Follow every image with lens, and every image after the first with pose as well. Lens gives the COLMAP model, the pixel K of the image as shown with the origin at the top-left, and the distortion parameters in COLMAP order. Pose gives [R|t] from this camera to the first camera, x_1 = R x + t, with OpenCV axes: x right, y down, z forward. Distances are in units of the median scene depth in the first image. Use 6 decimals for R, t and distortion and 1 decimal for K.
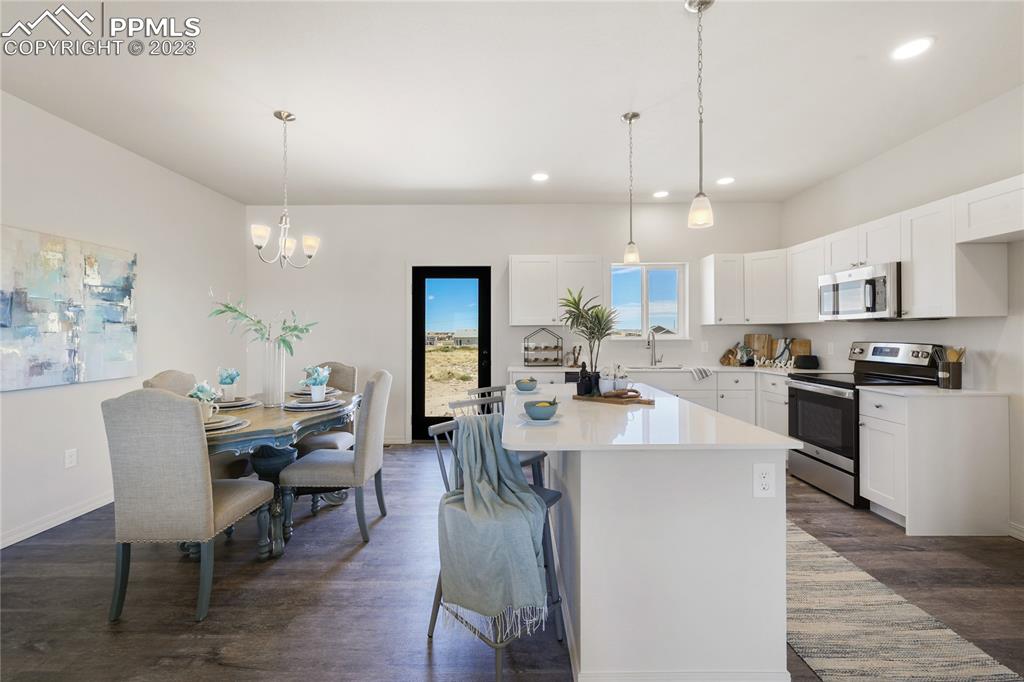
lens RADIAL K [[433.9, 0, 513.6], [0, 433.9, 334.6], [0, 0, 1]] dist [-0.000940, -0.000080]
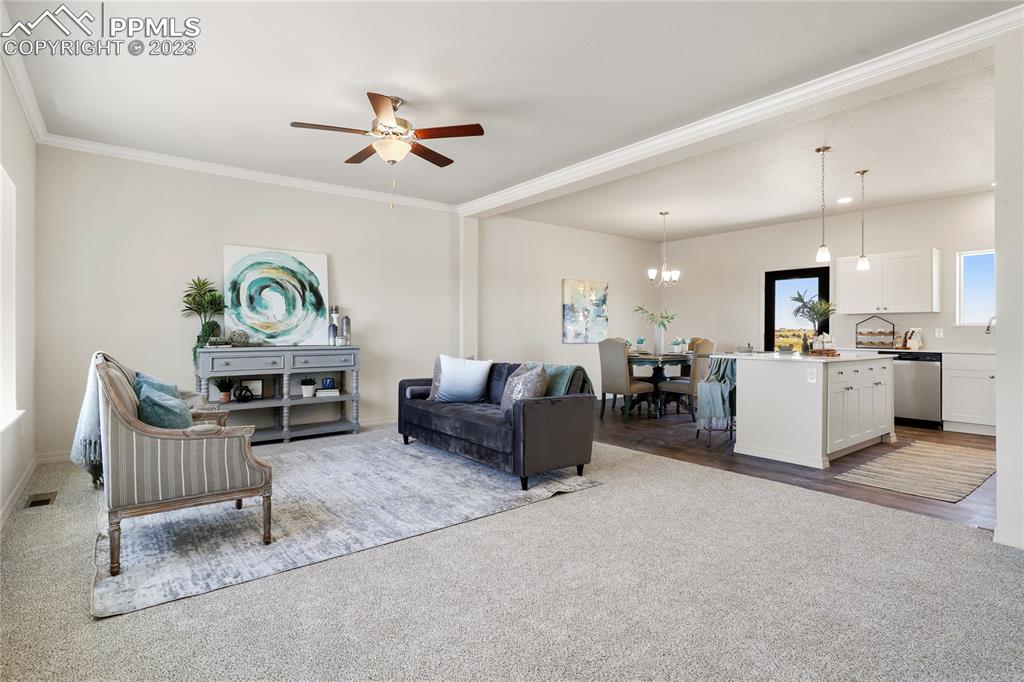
lens RADIAL K [[501.1, 0, 513.4], [0, 501.1, 332.1], [0, 0, 1]] dist [-0.003558, -0.000439]
pose [[0.619306, 0.005564, -0.785130, 0.817342], [-0.005813, 0.999980, 0.002501, 0.048543], [0.785128, 0.003015, 0.619326, -0.935202]]
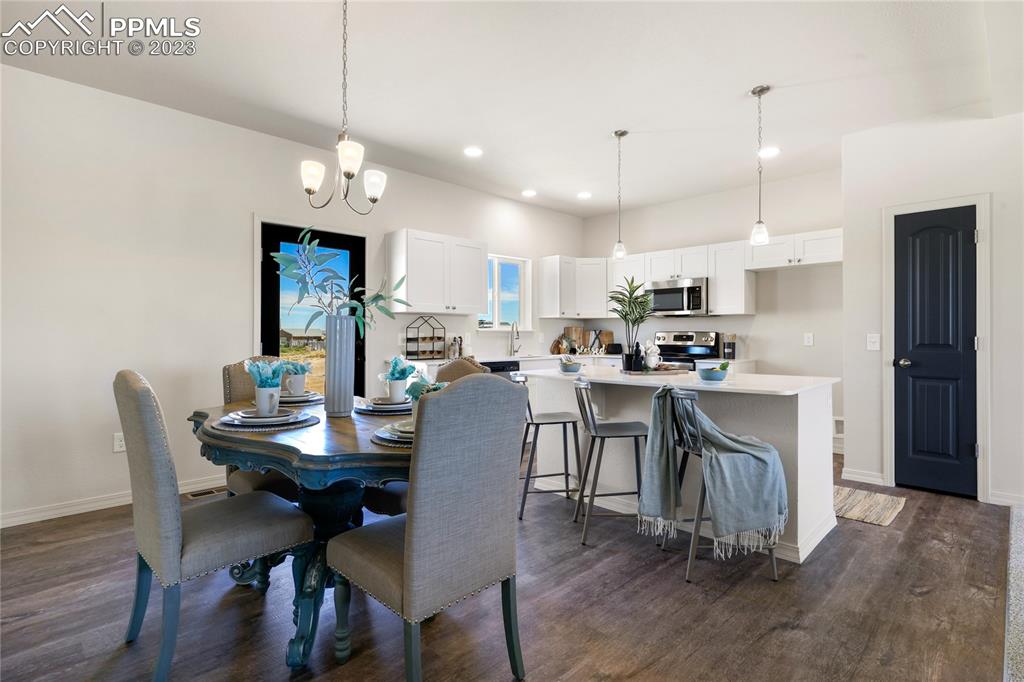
lens RADIAL K [[501.1, 0, 513.4], [0, 501.1, 332.1], [0, 0, 1]] dist [-0.003558, -0.000439]
pose [[0.705610, 0.007870, 0.708557, -0.831114], [-0.002463, 0.999960, -0.008654, 0.040119], [-0.708596, 0.004361, 0.705601, 0.243246]]
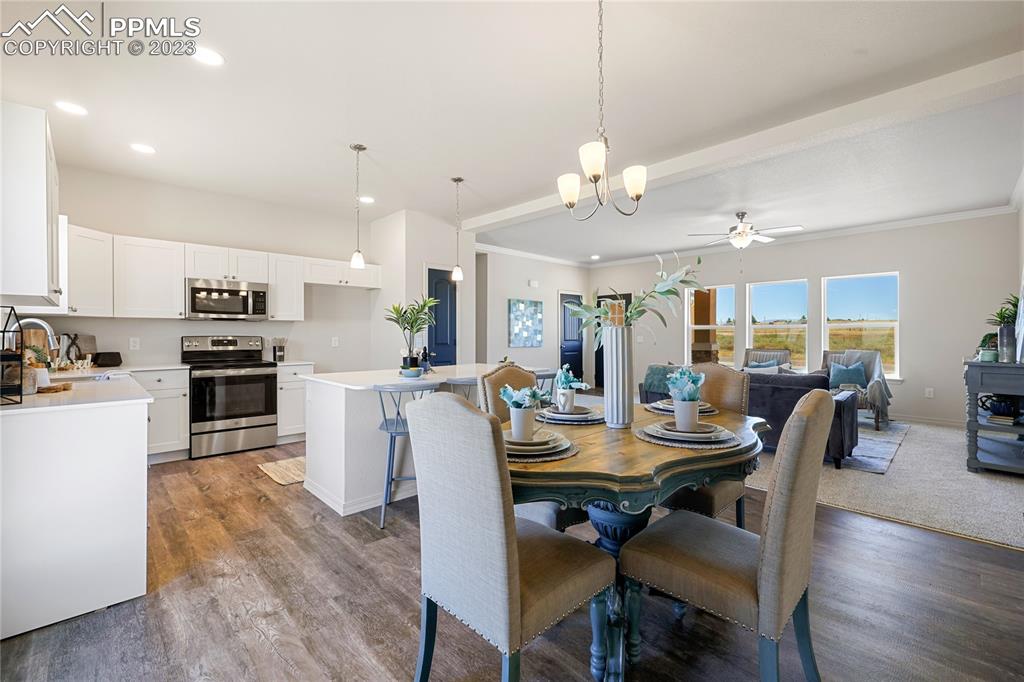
lens RADIAL K [[438.4, 0, 507.6], [0, 438.4, 342.8], [0, 0, 1]] dist [-0.001239, -0.000333]
pose [[-0.685894, -0.011369, 0.727613, -0.865708], [0.002669, 0.999832, 0.018138, 0.019278], [-0.727696, 0.014383, -0.685748, 1.463145]]
